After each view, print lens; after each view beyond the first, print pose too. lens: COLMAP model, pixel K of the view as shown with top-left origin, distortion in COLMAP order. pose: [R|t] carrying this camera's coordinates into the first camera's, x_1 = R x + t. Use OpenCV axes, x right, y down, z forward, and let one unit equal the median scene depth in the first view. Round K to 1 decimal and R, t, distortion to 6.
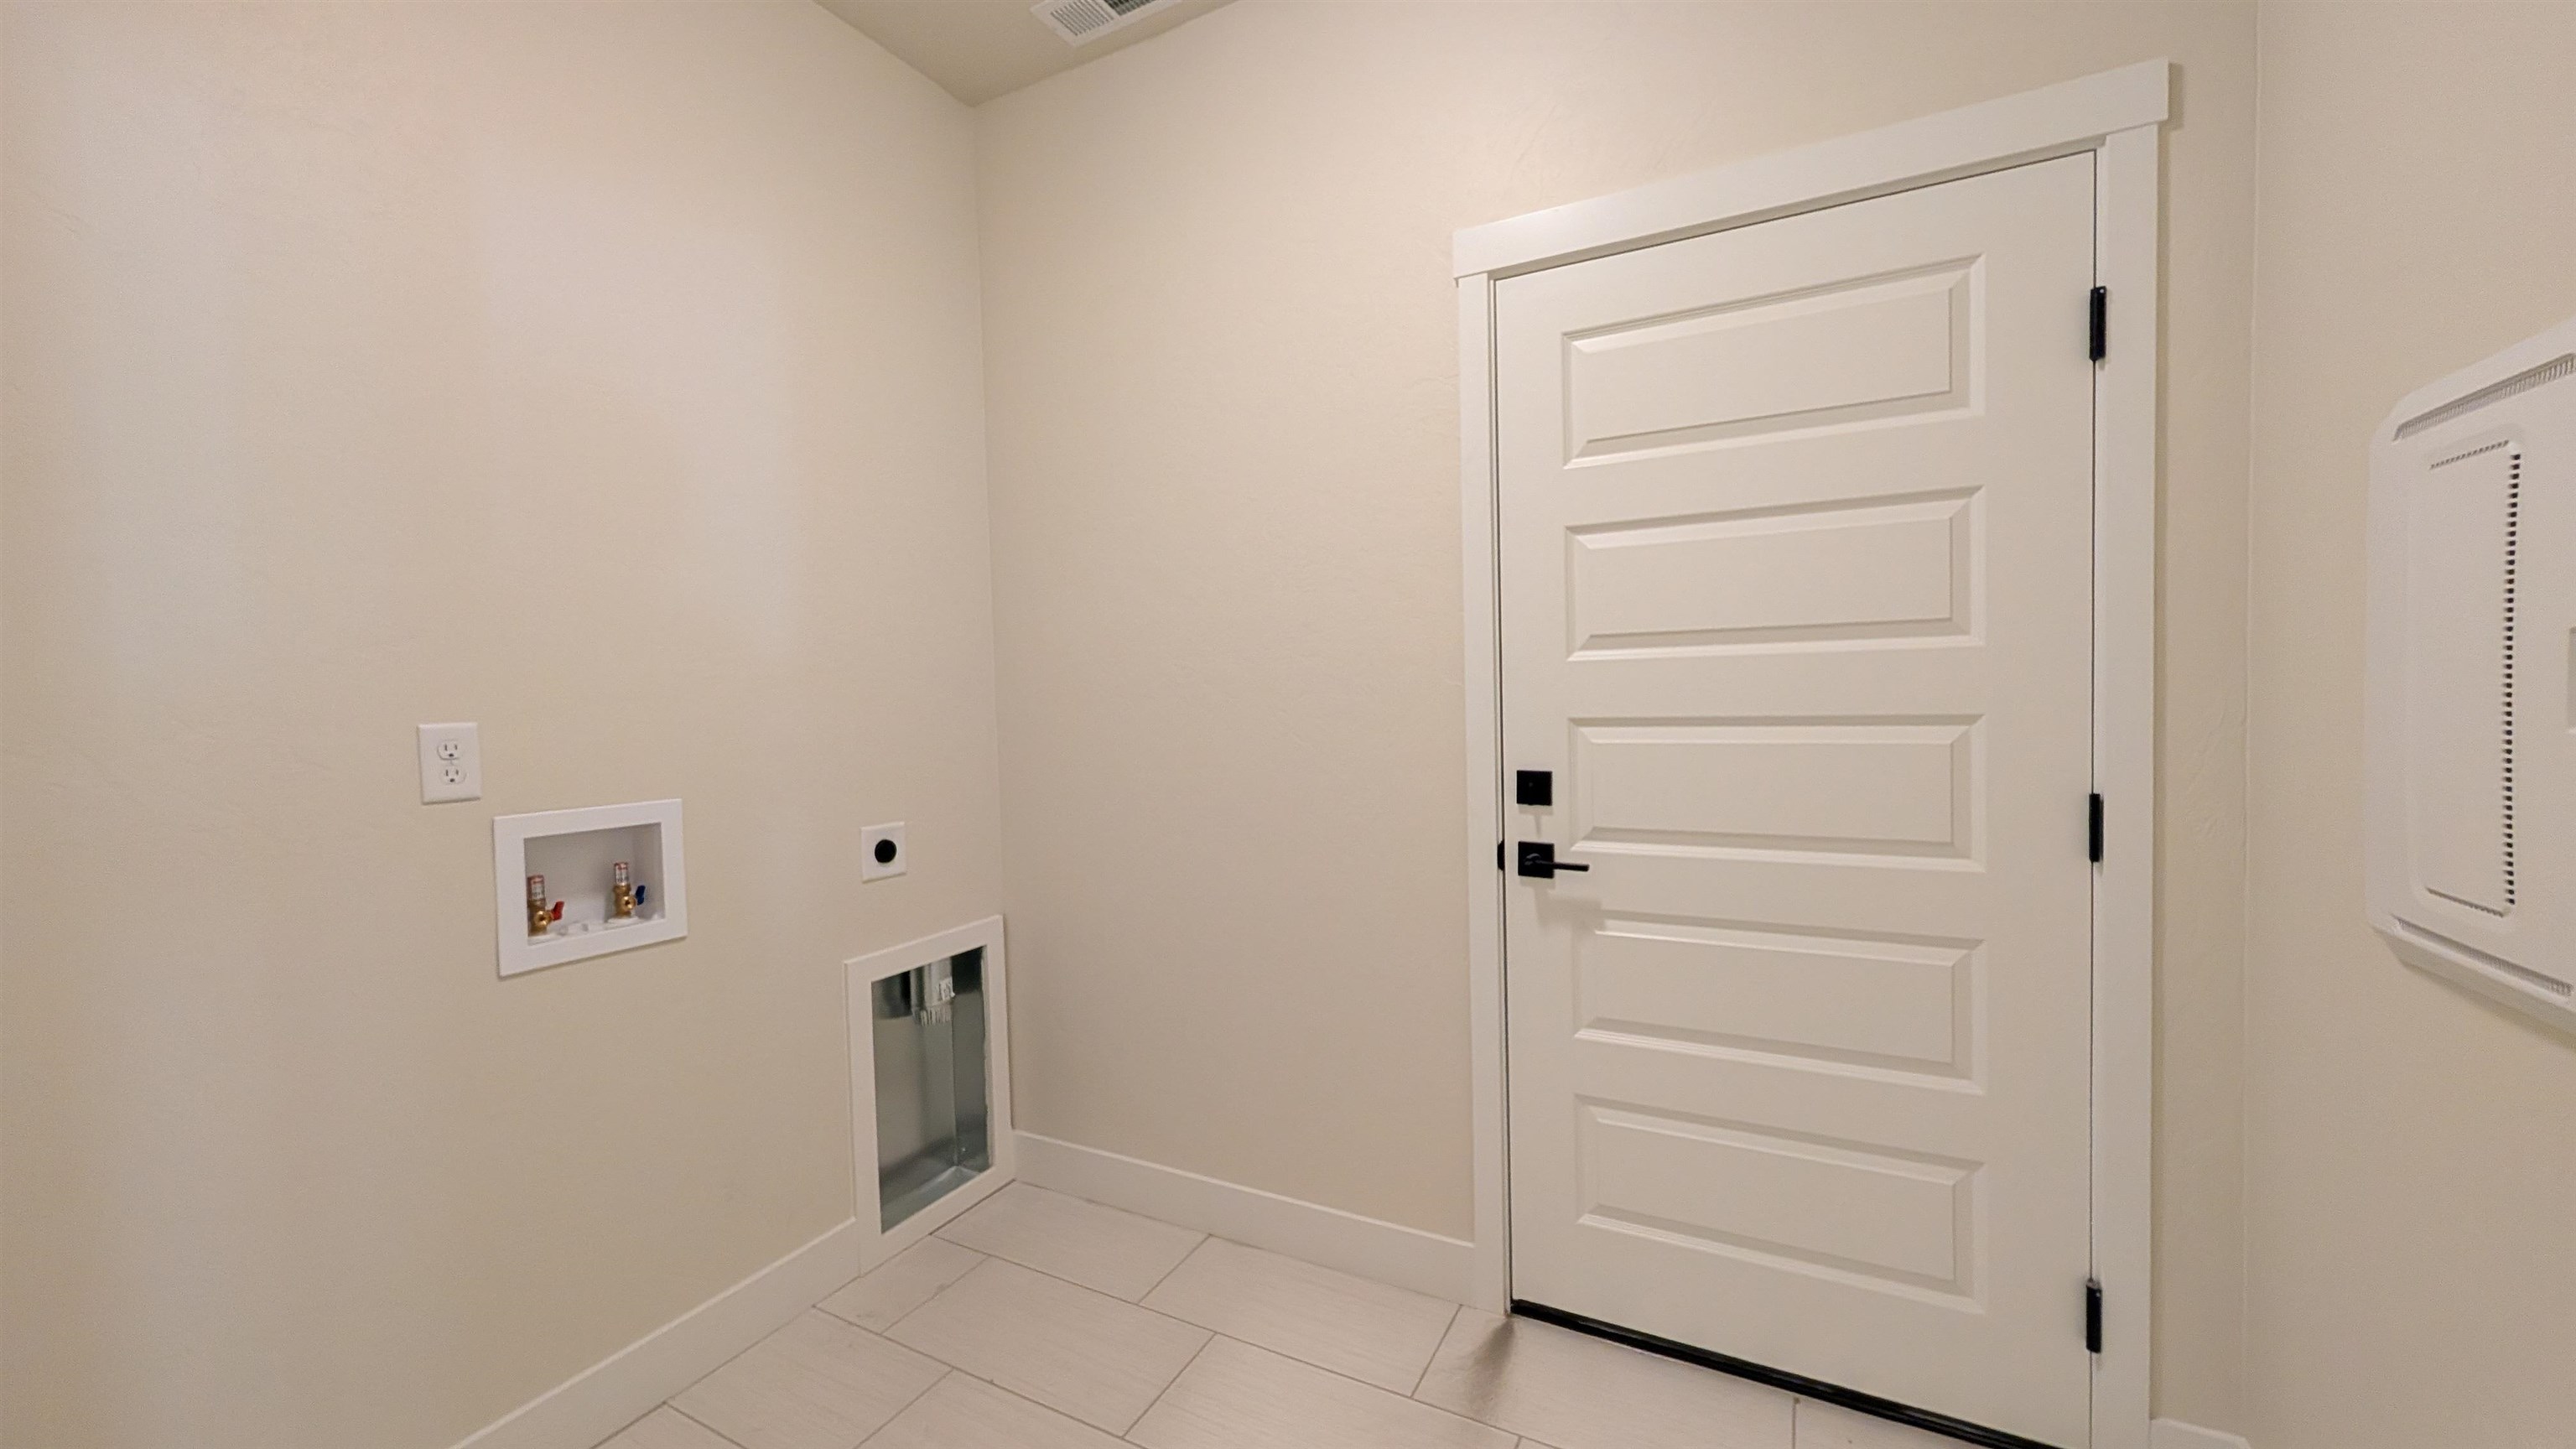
lens RADIAL K [[975.8, 0, 1275.2], [0, 975.8, 732.7], [0, 0, 1]] dist [0.001781, 0.000178]
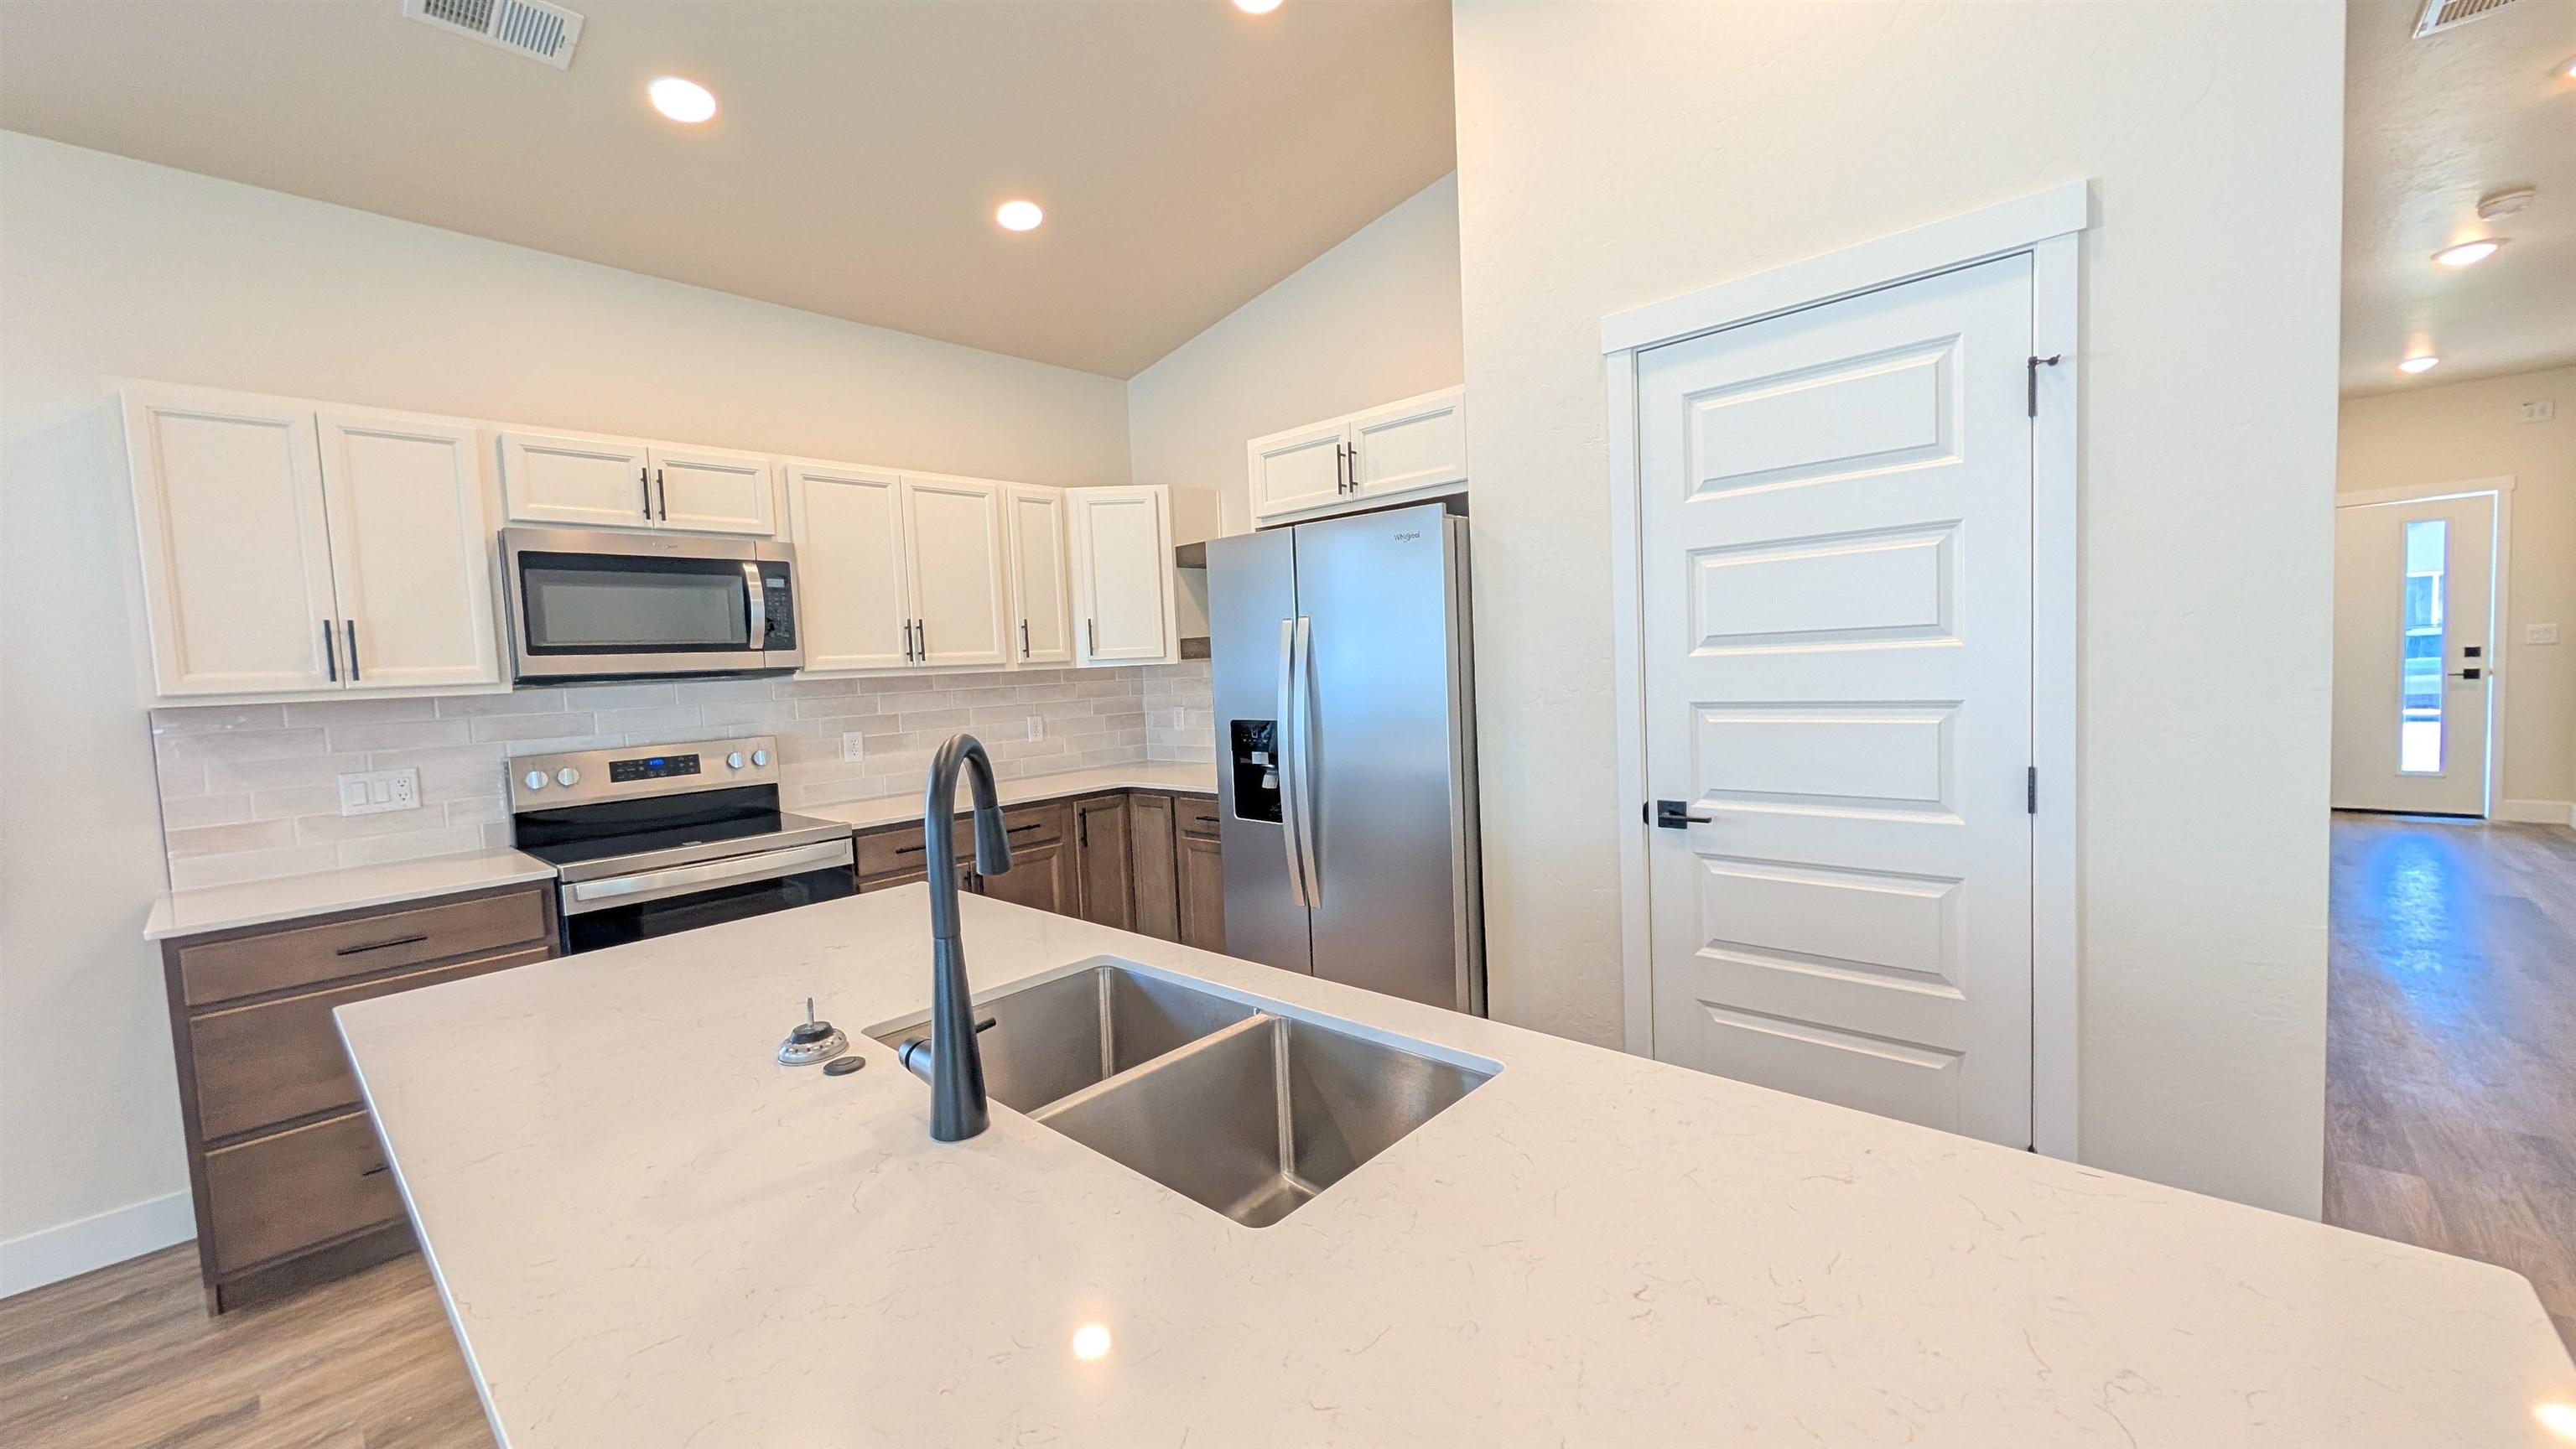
lens RADIAL K [[975.8, 0, 1291.7], [0, 975.8, 722.4], [0, 0, 1]] dist [0.001781, 0.000178]
pose [[0.935603, -0.007928, -0.352966, 0.280686], [0.015346, 0.999716, 0.018223, -0.021078], [0.352721, -0.022466, 0.935459, -0.386701]]
